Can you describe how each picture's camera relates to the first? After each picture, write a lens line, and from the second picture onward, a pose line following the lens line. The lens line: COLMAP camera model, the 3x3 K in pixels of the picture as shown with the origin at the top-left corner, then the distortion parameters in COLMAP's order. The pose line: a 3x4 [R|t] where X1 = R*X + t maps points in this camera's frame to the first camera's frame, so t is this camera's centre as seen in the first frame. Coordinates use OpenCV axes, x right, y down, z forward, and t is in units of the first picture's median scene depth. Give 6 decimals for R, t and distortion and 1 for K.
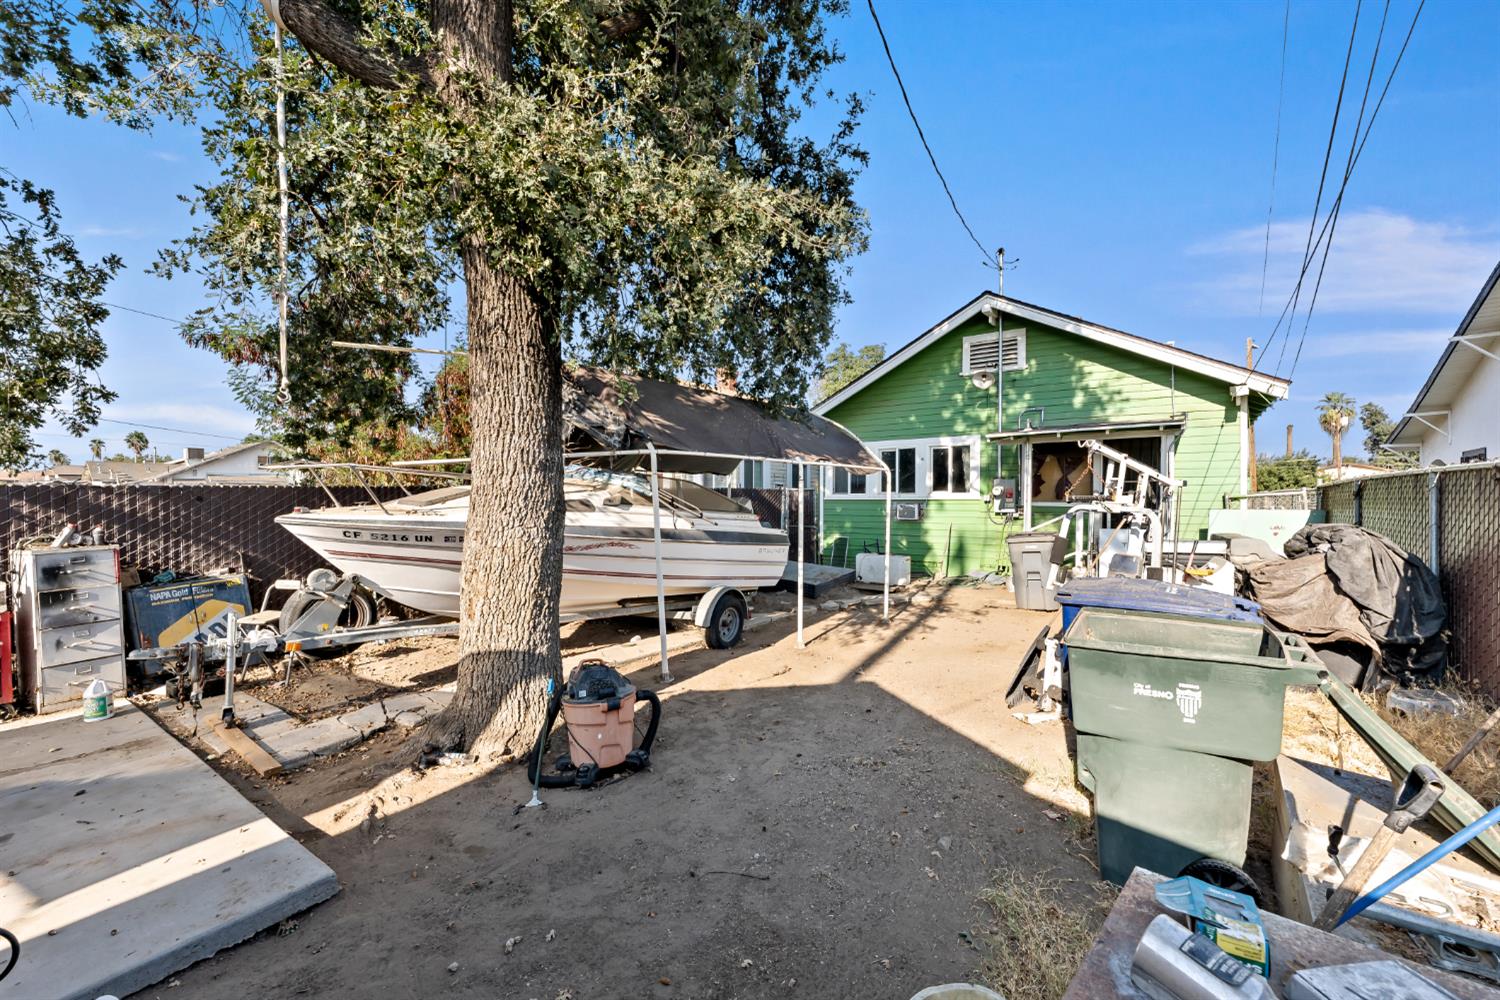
lens RADIAL K [[607.7, 0, 715.9], [0, 607.7, 501.0], [0, 0, 1]] dist [0.002155, 0.000253]
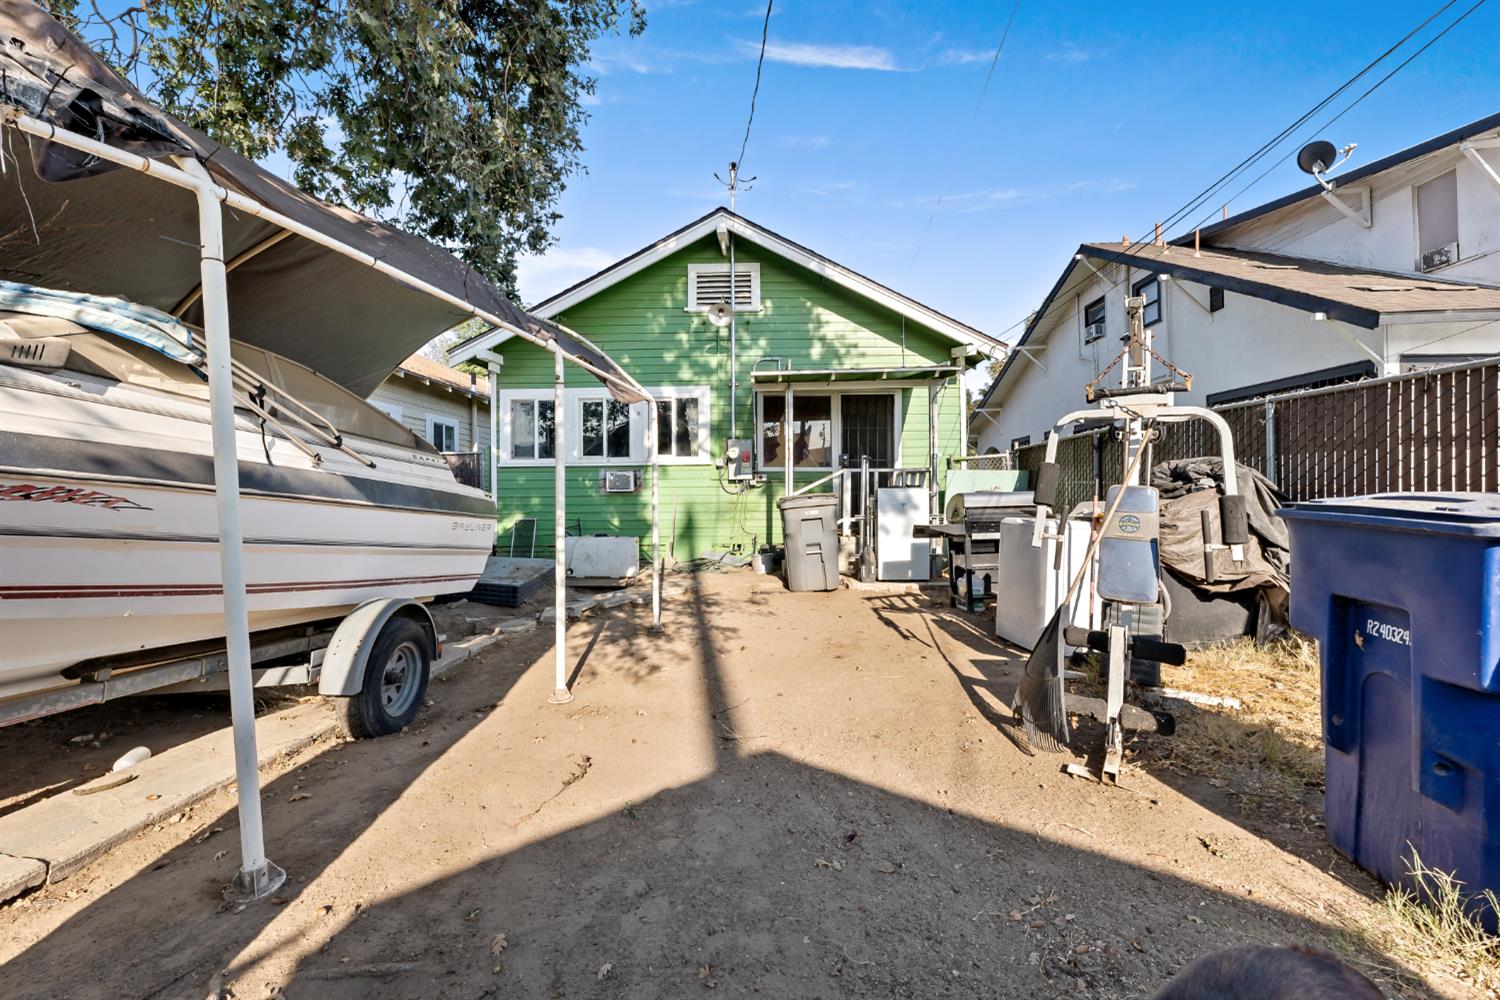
lens RADIAL K [[607.7, 0, 715.9], [0, 607.7, 501.0], [0, 0, 1]] dist [0.002155, 0.000253]
pose [[0.805369, -0.004444, 0.592756, -0.047068], [0.005822, 0.999983, -0.000414, 0.049759], [-0.592745, 0.003784, 0.805382, 0.354656]]
